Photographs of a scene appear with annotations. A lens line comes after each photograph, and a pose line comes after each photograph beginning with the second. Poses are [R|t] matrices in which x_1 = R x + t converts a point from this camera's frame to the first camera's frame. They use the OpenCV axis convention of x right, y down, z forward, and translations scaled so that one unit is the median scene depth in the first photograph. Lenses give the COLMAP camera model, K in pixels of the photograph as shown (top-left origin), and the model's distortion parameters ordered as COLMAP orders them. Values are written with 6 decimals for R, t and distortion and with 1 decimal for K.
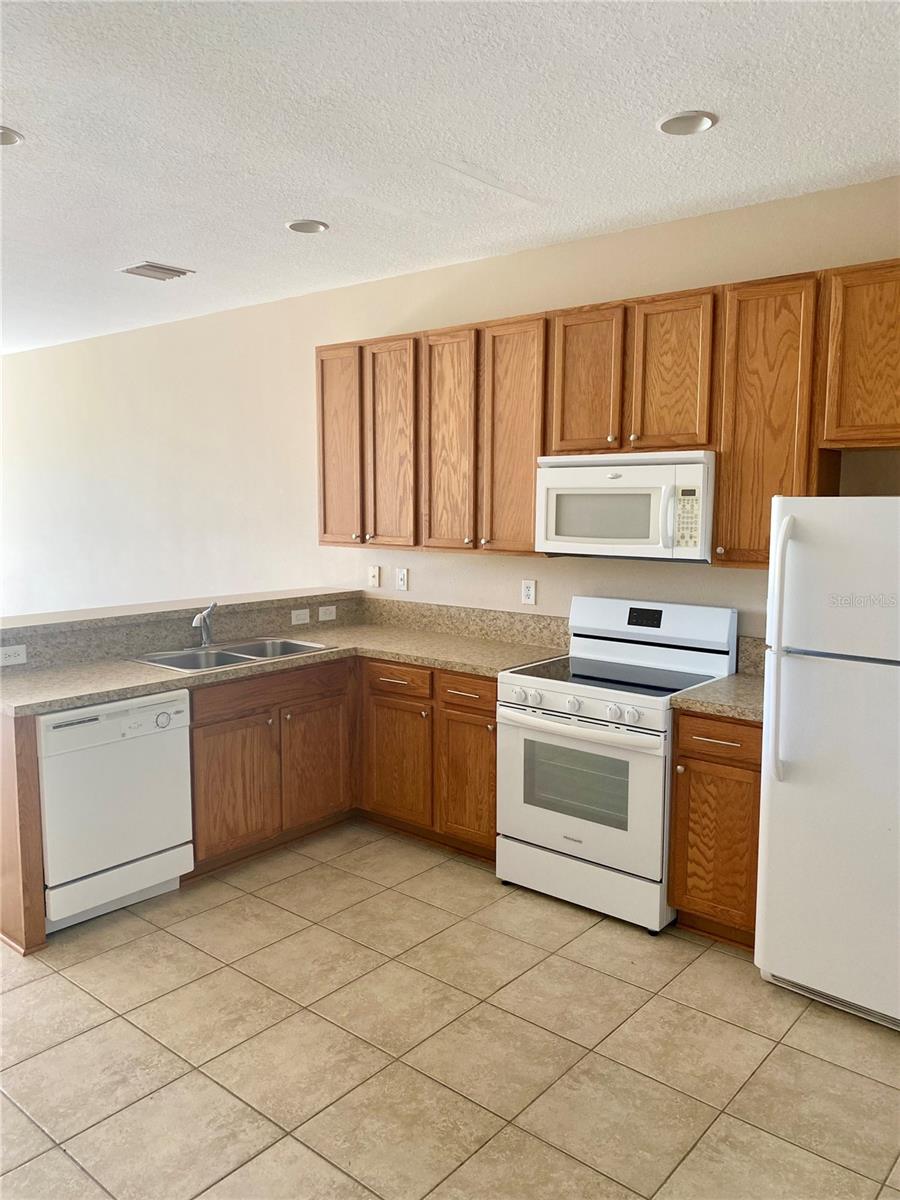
lens RADIAL K [[912.2, 0, 450.0], [0, 912.2, 600.0], [0, 0, 1]] dist [0.099596, -0.229074]
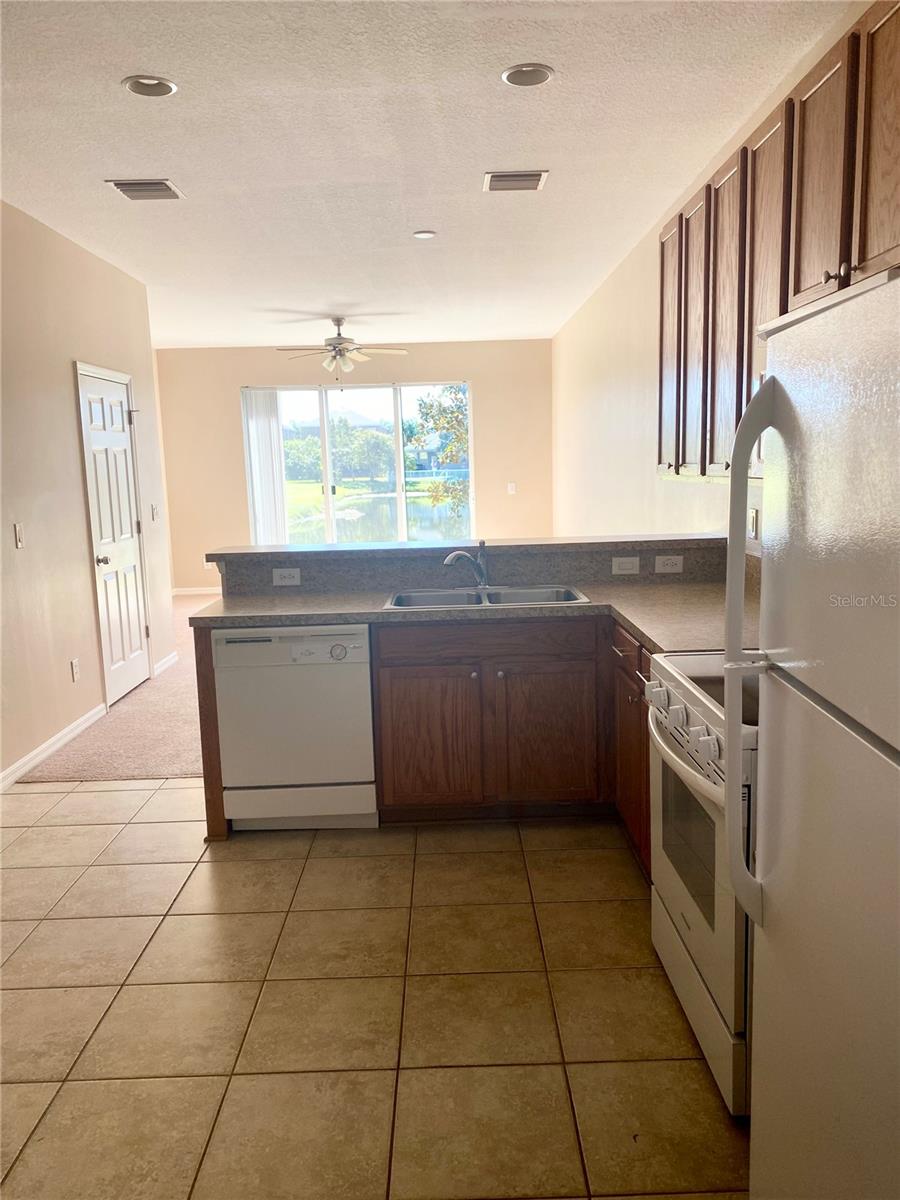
lens RADIAL K [[915.6, 0, 450.0], [0, 915.6, 600.0], [0, 0, 1]] dist [0.101227, -0.159715]
pose [[0.649935, 0.091094, -0.754511, 0.476488], [-0.055675, 0.995830, 0.072270, -0.002743], [0.757948, -0.004963, 0.652296, 0.427537]]
